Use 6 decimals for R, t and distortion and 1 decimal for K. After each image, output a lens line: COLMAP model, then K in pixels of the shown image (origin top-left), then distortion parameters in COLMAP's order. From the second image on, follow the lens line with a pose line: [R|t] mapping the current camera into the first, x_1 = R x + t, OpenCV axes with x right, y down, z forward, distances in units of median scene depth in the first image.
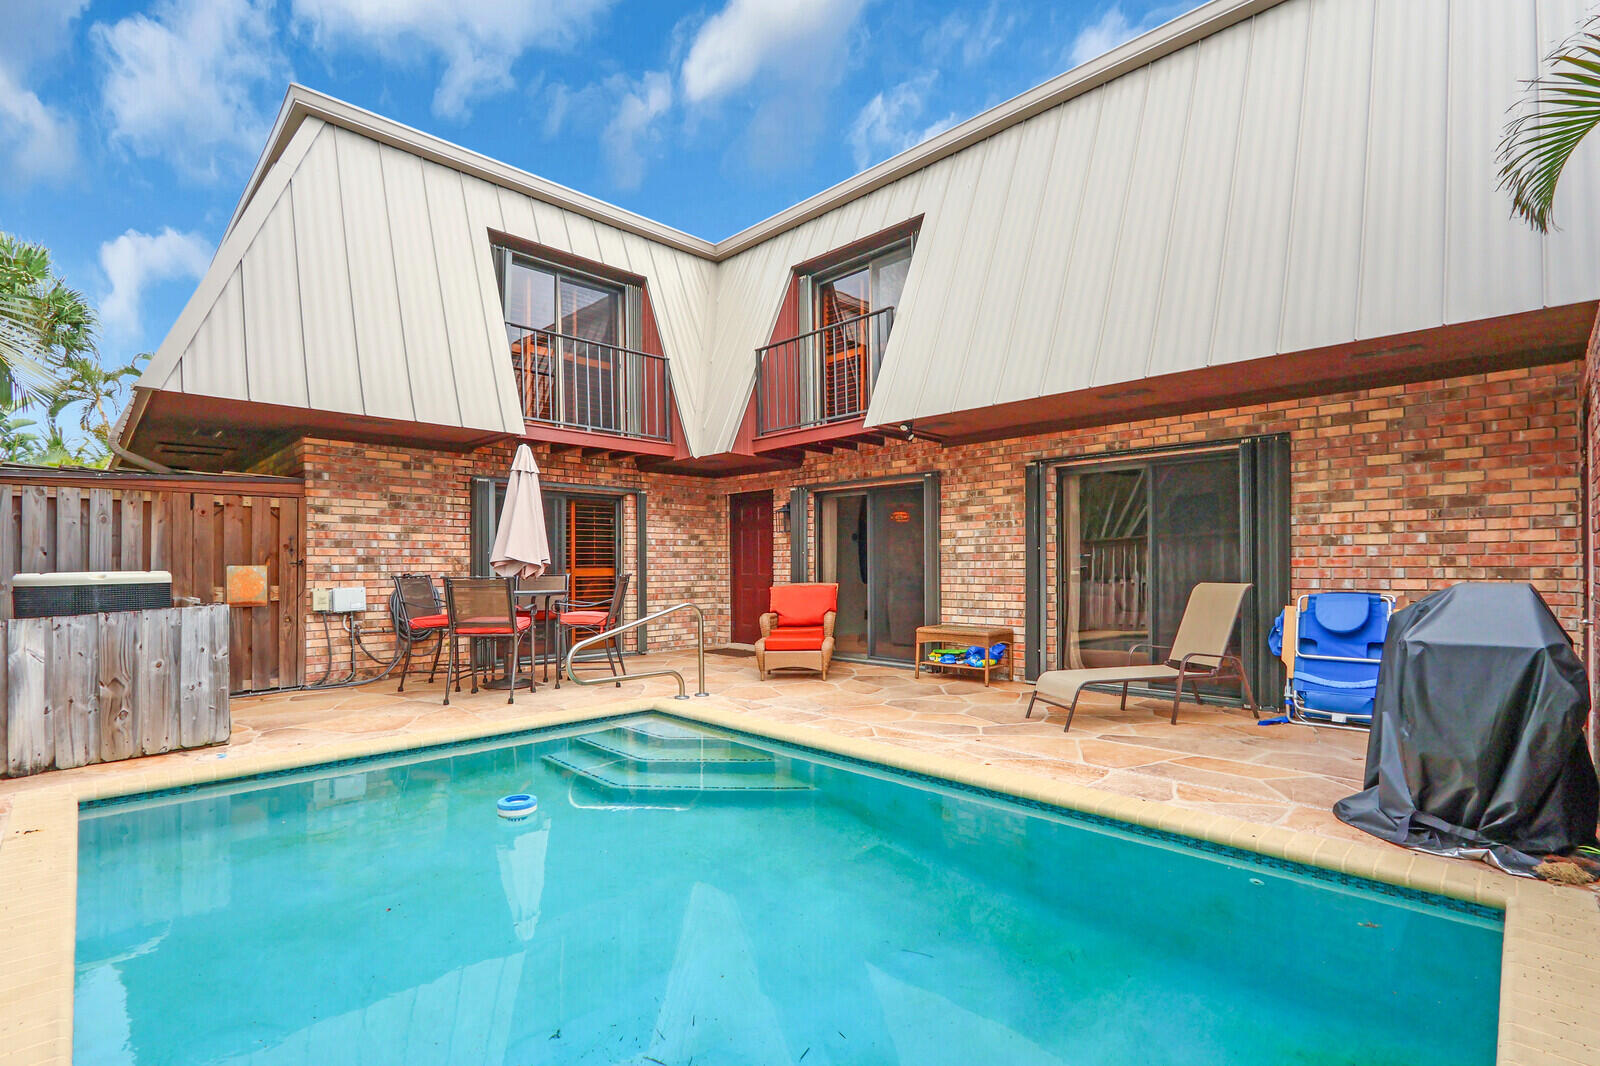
lens RADIAL K [[748.1, 0, 806.5], [0, 748.1, 563.2], [0, 0, 1]] dist [-0.016835, 0.001646]
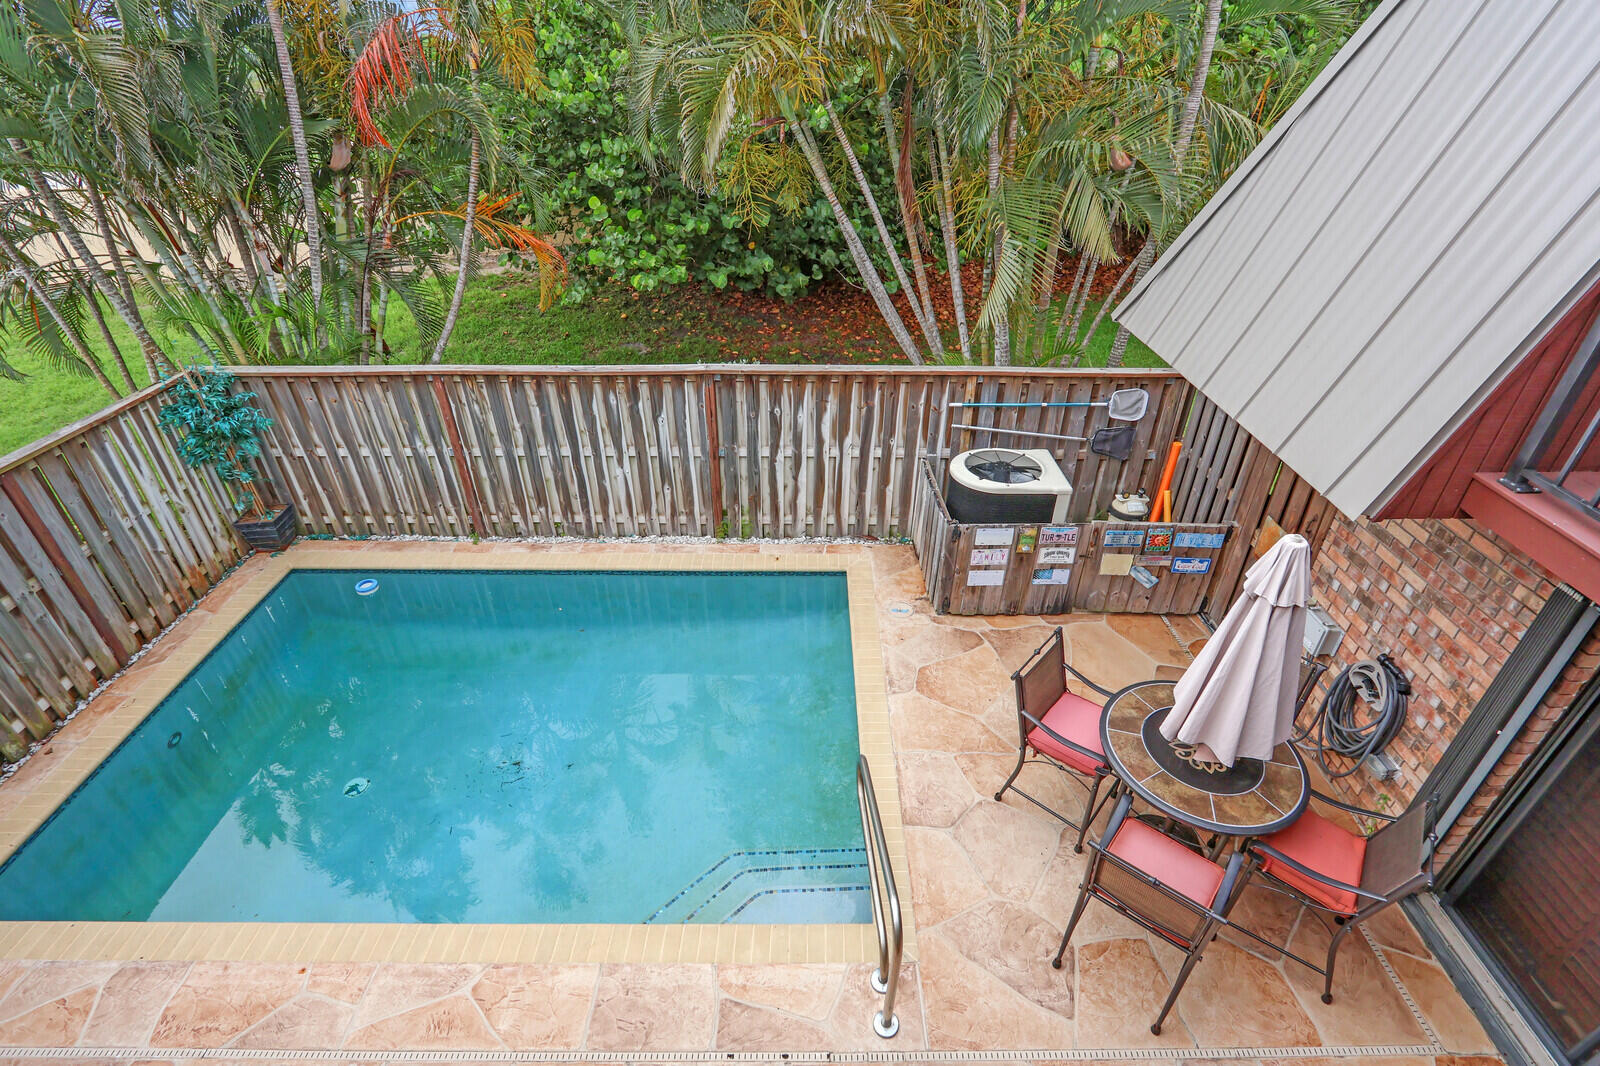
lens RADIAL K [[748.1, 0, 809.7], [0, 748.1, 541.7], [0, 0, 1]] dist [-0.016835, 0.001646]
pose [[-0.695489, 0.392616, -0.601787, 0.081823], [0.004434, 0.839847, 0.542805, -0.383382], [0.718523, 0.374847, -0.585845, 1.016209]]
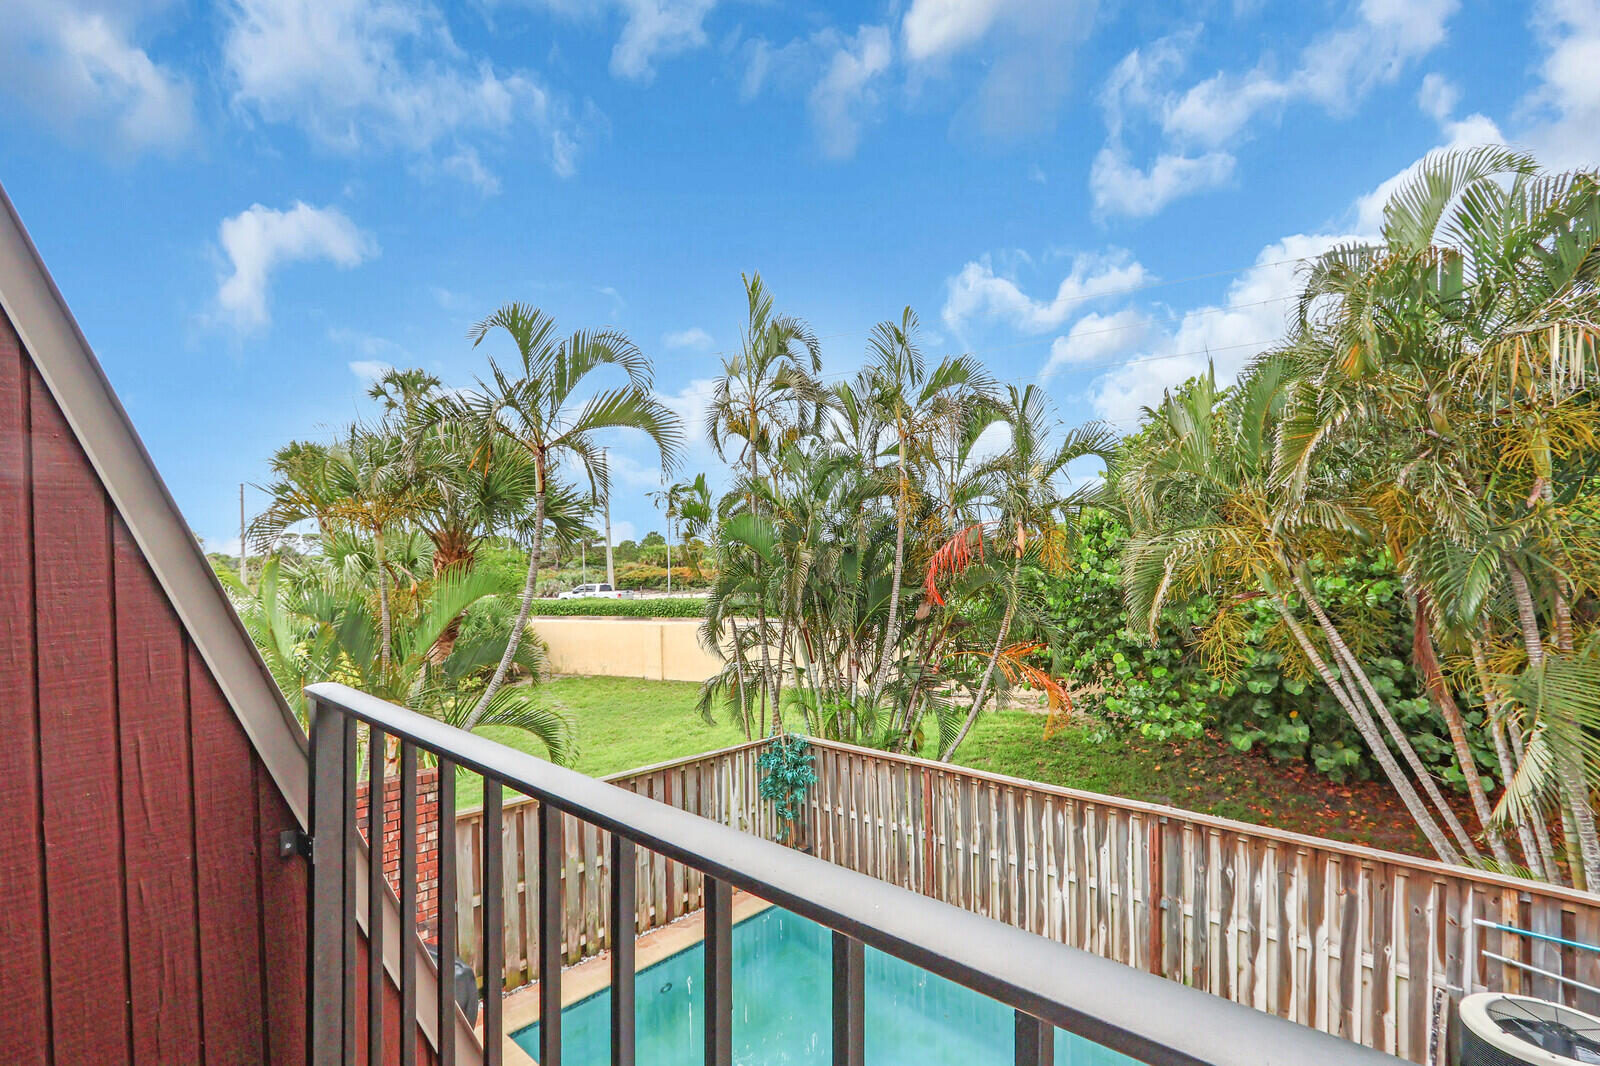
lens RADIAL K [[748.1, 0, 822.0], [0, 748.1, 567.9], [0, 0, 1]] dist [-0.016835, 0.001646]
pose [[-0.998658, 0.022351, -0.046723, -0.020903], [0.022305, 0.999750, 0.001500, -0.370134], [0.046745, 0.000456, -0.998907, 1.196143]]
